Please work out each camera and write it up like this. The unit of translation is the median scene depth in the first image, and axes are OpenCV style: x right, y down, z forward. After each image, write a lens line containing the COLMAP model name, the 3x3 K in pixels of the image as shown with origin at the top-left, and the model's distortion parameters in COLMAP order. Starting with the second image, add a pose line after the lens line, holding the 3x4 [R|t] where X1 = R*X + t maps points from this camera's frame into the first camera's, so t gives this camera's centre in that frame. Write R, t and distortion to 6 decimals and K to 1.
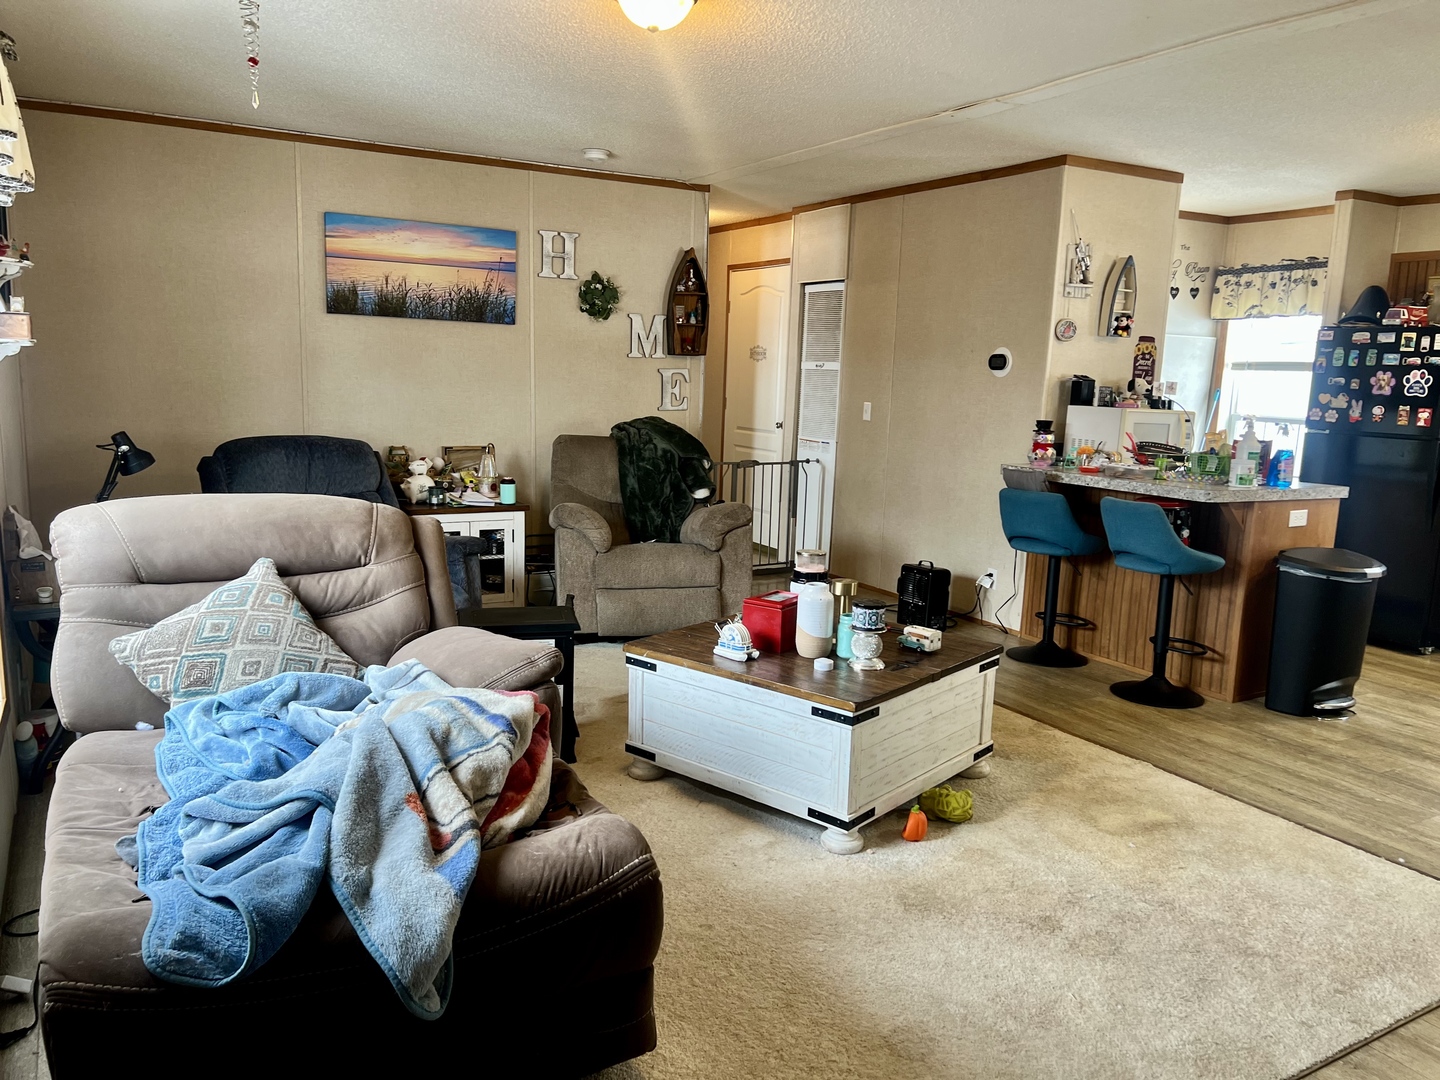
lens RADIAL K [[1103.9, 0, 712.0], [0, 1103.9, 545.4], [0, 0, 1]] dist [0.106974, -0.073134]
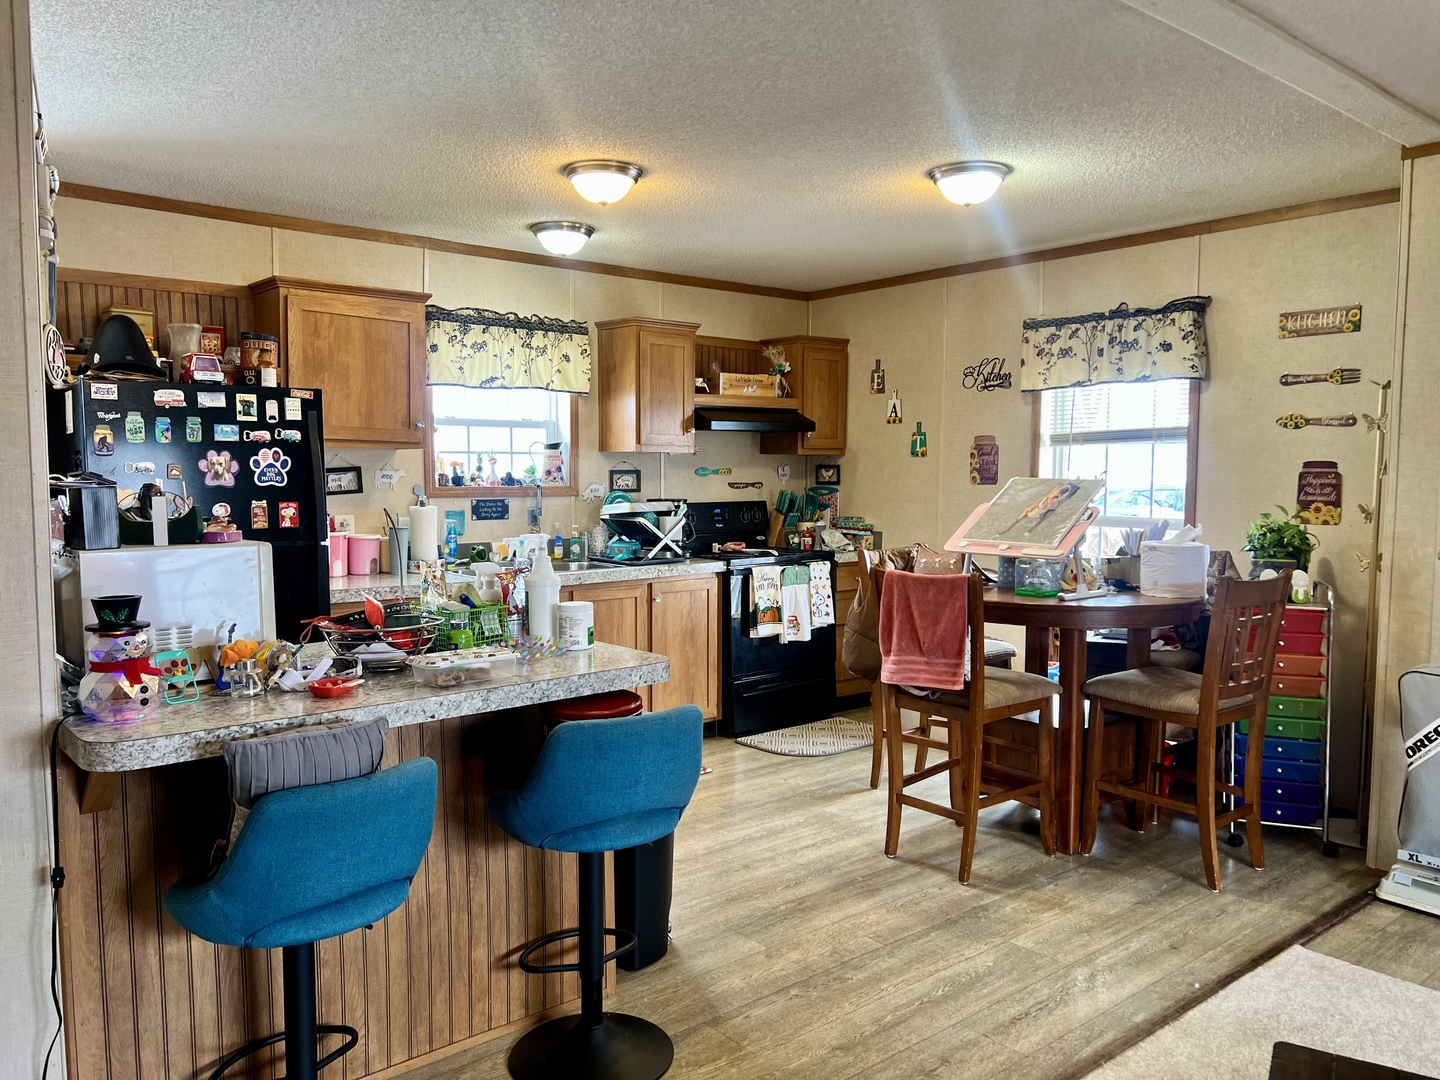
lens RADIAL K [[1095.7, 0, 721.8], [0, 1095.7, 535.9], [0, 0, 1]] dist [0.078656, -0.079204]
pose [[-0.167654, -0.091187, 0.981620, -0.090757], [0.163555, 0.979342, 0.118910, -0.136387], [-0.972184, 0.180485, -0.149276, 0.838251]]
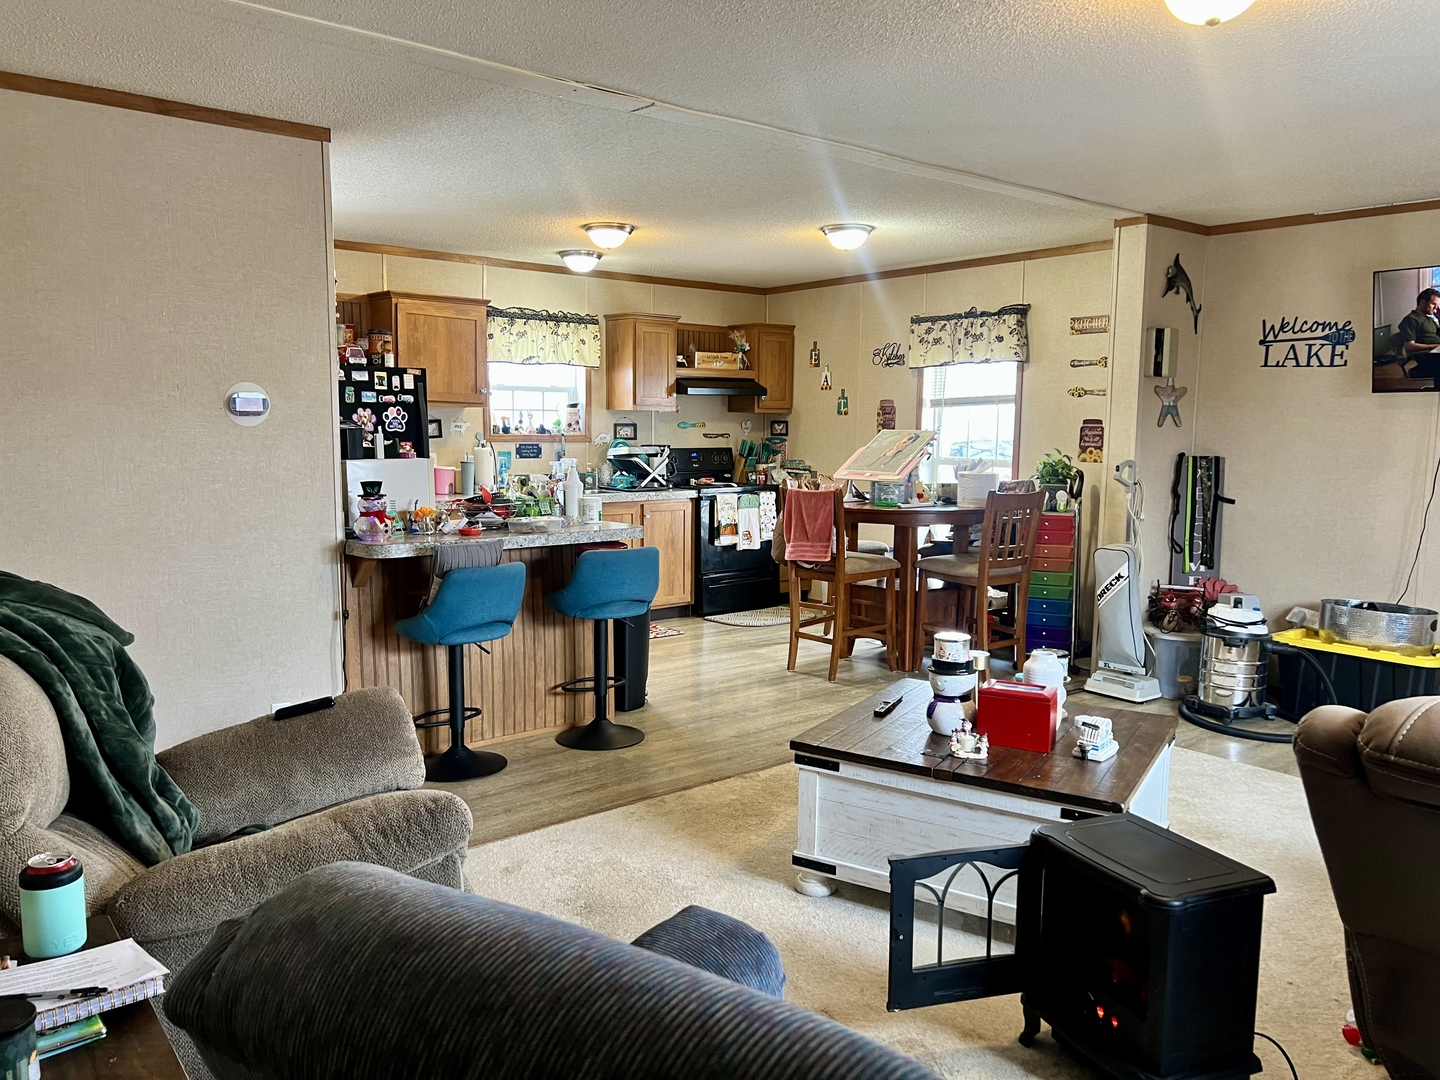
lens RADIAL K [[1103.9, 0, 712.0], [0, 1103.9, 545.4], [0, 0, 1]] dist [0.106974, -0.073134]
pose [[-0.149145, -0.138964, 0.979002, -0.472267], [0.158592, 0.973897, 0.162400, -0.149300], [-0.976015, 0.179483, -0.123213, 0.855449]]
